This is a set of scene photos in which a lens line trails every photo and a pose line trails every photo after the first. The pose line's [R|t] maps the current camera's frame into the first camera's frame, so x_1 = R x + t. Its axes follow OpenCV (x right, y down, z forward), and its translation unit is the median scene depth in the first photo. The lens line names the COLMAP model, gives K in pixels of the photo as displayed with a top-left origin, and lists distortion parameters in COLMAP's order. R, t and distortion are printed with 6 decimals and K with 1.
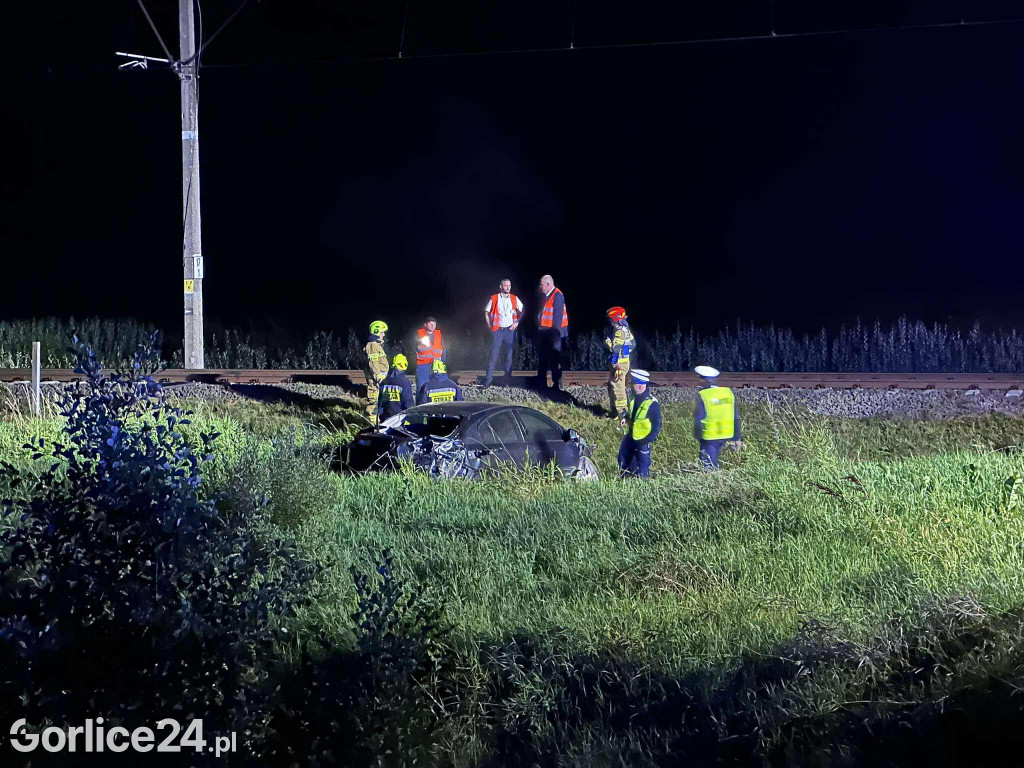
lens RADIAL K [[2250.3, 0, 512.0], [0, 2250.3, 384.0], [0, 0, 1]] dist [-0.343492, 8.166195]
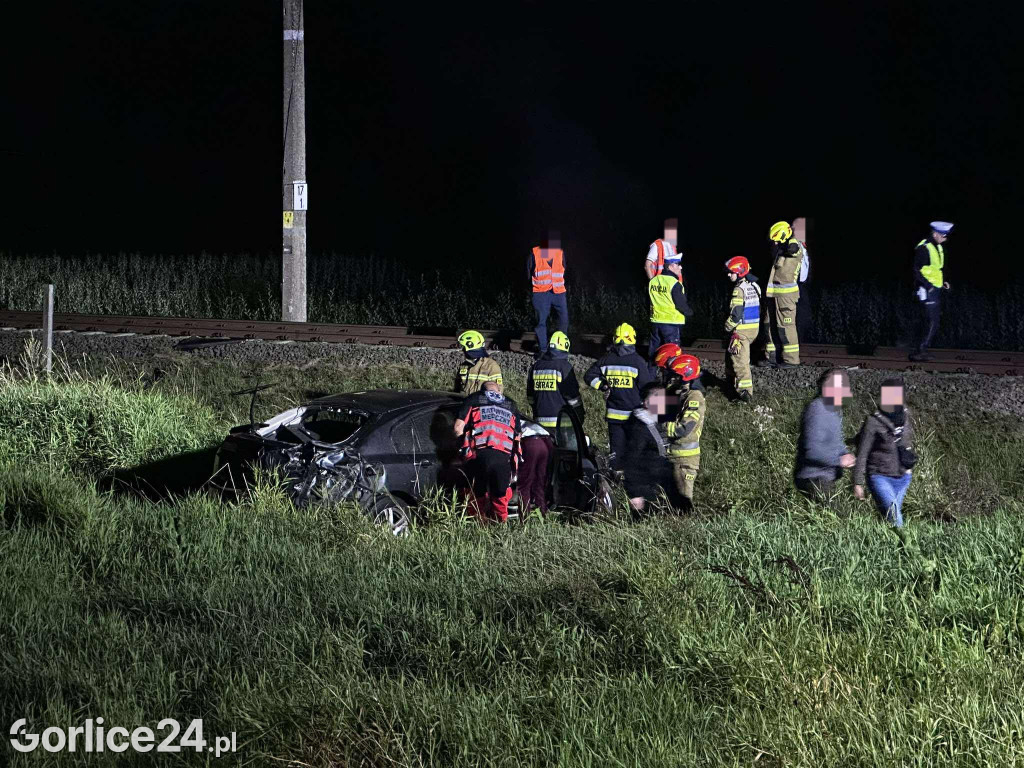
lens RADIAL K [[2250.3, 0, 512.0], [0, 2250.3, 384.0], [0, 0, 1]] dist [-0.343492, 8.166195]
pose [[0.979673, 0.033062, -0.197858, 0.187895], [-0.027121, 0.999098, 0.032663, -0.022487], [0.198760, -0.026633, 0.979686, 0.378528]]
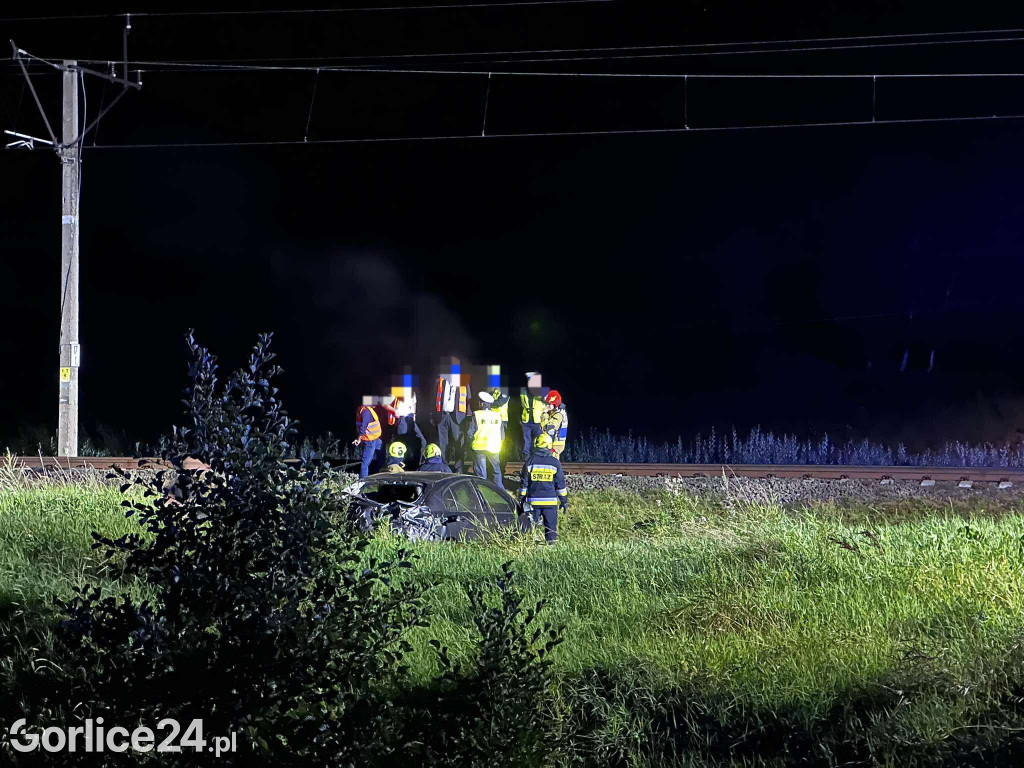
lens RADIAL K [[2244.3, 0, 512.0], [0, 2244.3, 384.0], [0, 0, 1]] dist [-0.024721, 2.731349]
pose [[0.993507, 0.018893, 0.112187, -0.112647], [-0.011548, 0.997768, -0.065763, 0.041336], [-0.113179, 0.064040, 0.991509, 0.022960]]
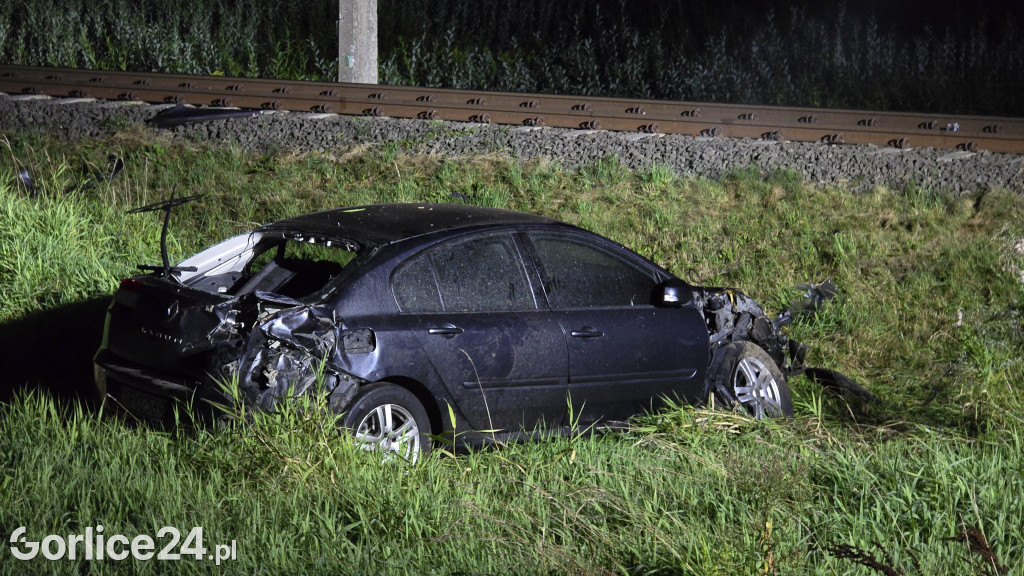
lens RADIAL K [[3352.6, 0, 492.9], [0, 3352.6, 288.2], [0, 0, 1]] dist [0.343521, -1.287774]
pose [[0.956234, 0.052952, -0.287772, 0.215988], [-0.033532, 0.996841, 0.072002, -0.028393], [0.290675, -0.059201, 0.954989, 0.477131]]
